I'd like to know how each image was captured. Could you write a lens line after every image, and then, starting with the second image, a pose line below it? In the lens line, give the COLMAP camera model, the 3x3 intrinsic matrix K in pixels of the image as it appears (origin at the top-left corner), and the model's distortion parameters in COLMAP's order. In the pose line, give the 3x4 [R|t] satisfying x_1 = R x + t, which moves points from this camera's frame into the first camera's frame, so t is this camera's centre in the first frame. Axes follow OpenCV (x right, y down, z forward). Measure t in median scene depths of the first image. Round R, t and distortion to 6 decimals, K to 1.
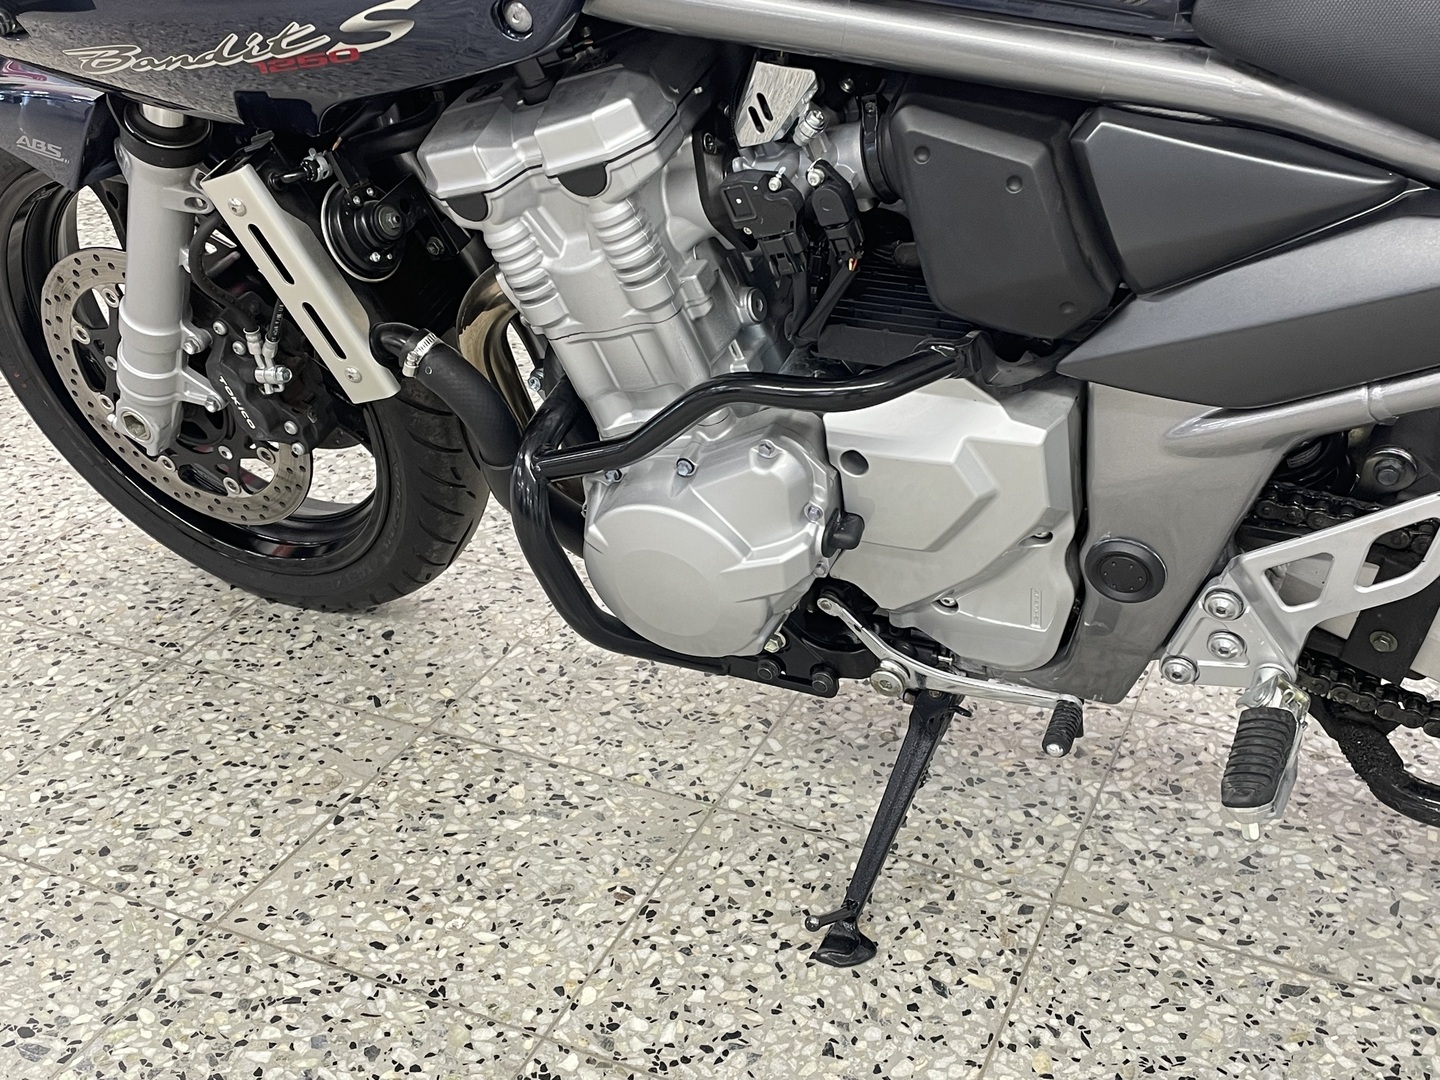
lens RADIAL K [[1626.8, 0, 719.4], [0, 1626.8, 547.2], [0, 0, 1]] dist [0.111494, -0.162932]
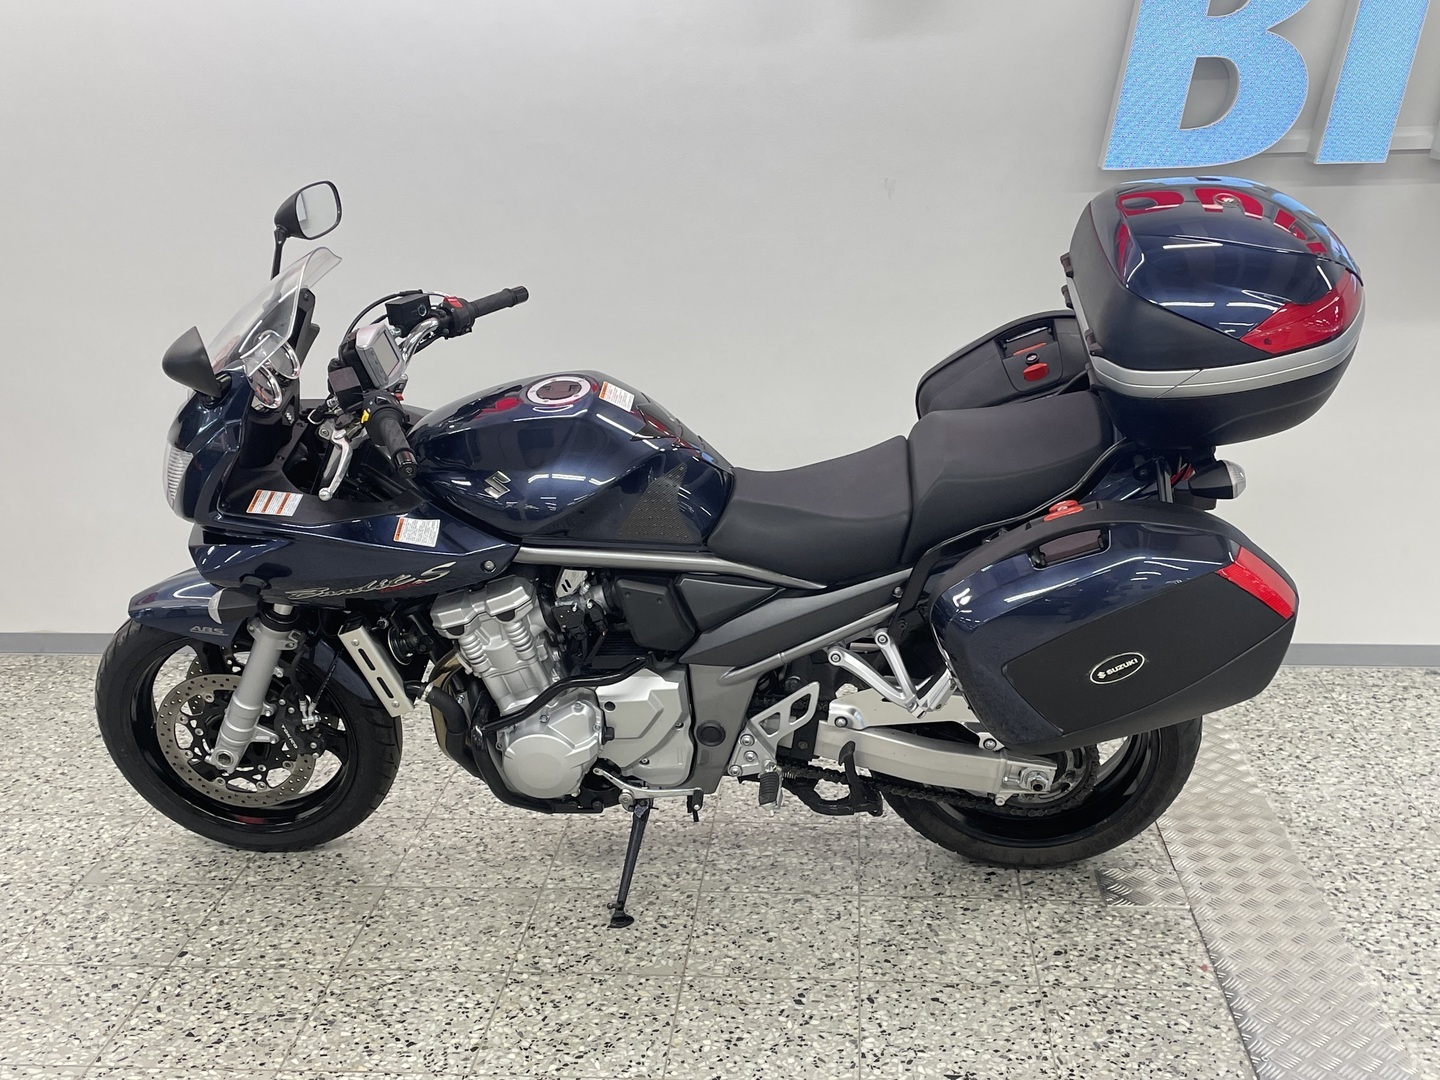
lens RADIAL K [[1660.5, 0, 720.0], [0, 1660.5, 540.0], [0, 0, 1]] dist [0.068680, -0.069798]
pose [[0.938775, -0.103118, 0.328736, -0.595152], [0.174500, 0.965031, -0.195612, 0.241382], [-0.297070, 0.241000, 0.923942, -1.580657]]
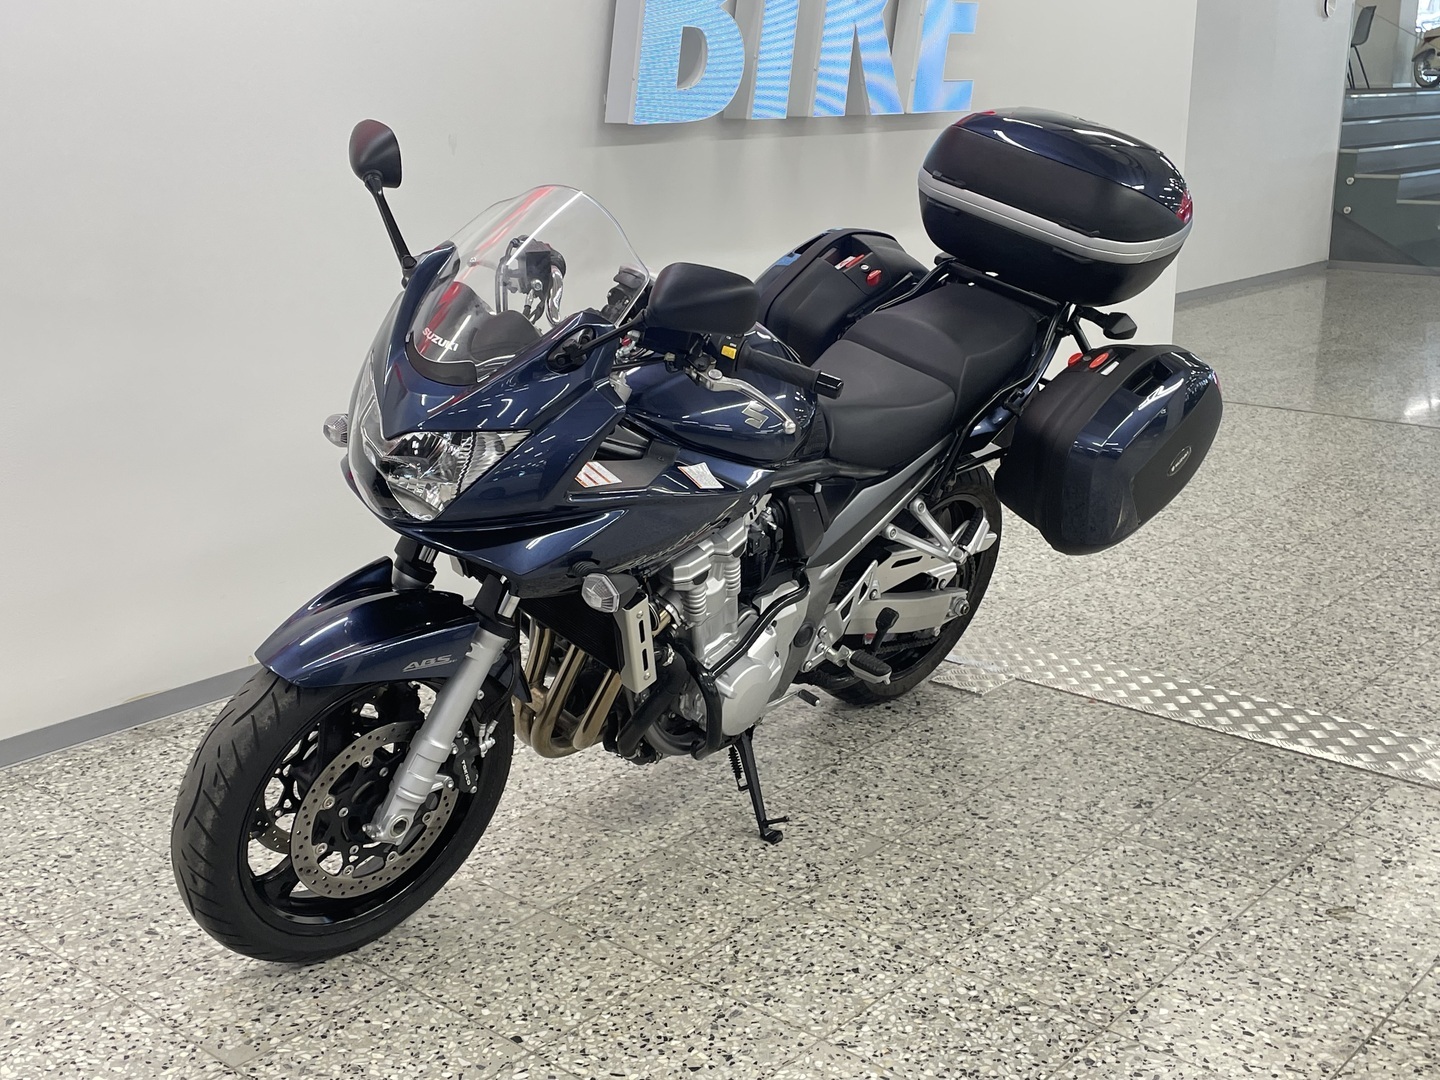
lens RADIAL K [[1638.6, 0, 726.2], [0, 1638.6, 509.2], [0, 0, 1]] dist [0.093736, -0.122345]
pose [[0.266518, -0.231809, 0.935539, -2.401356], [0.454278, 0.886283, 0.090189, -0.493691], [-0.850059, 0.400957, 0.341516, 0.044499]]
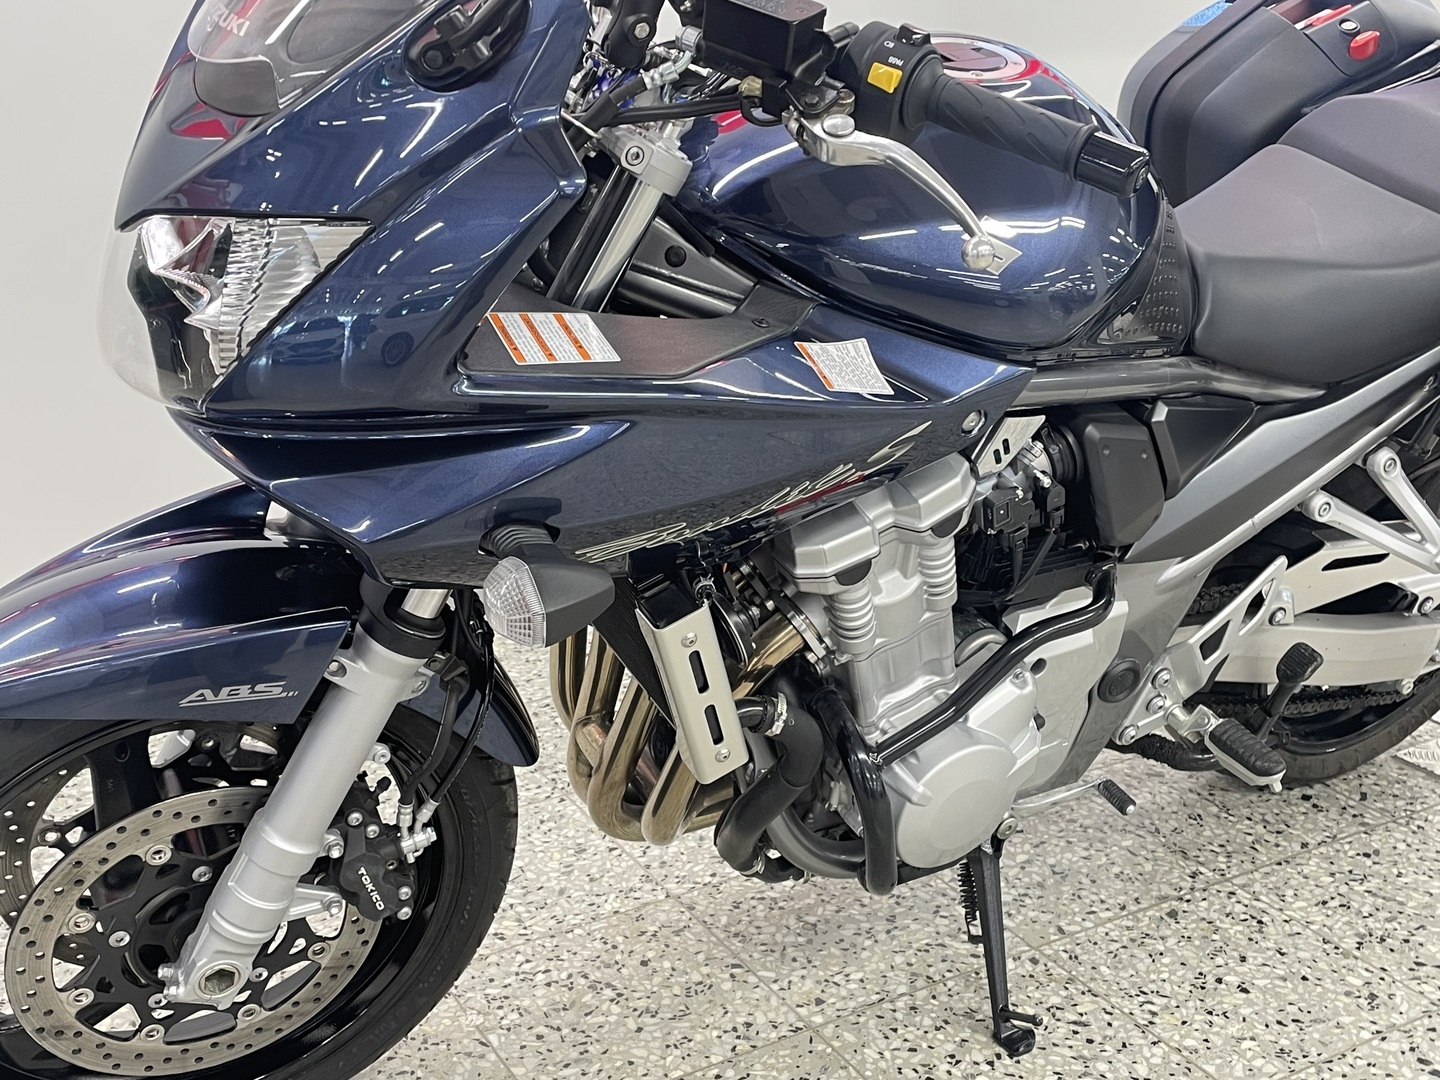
lens RADIAL K [[1660.5, 0, 720.0], [0, 1660.5, 540.0], [0, 0, 1]] dist [0.068680, -0.069798]
pose [[0.559987, -0.258178, 0.787248, -1.170198], [0.384898, 0.922511, 0.028751, -0.296186], [-0.733668, 0.286910, 0.615966, 0.259839]]
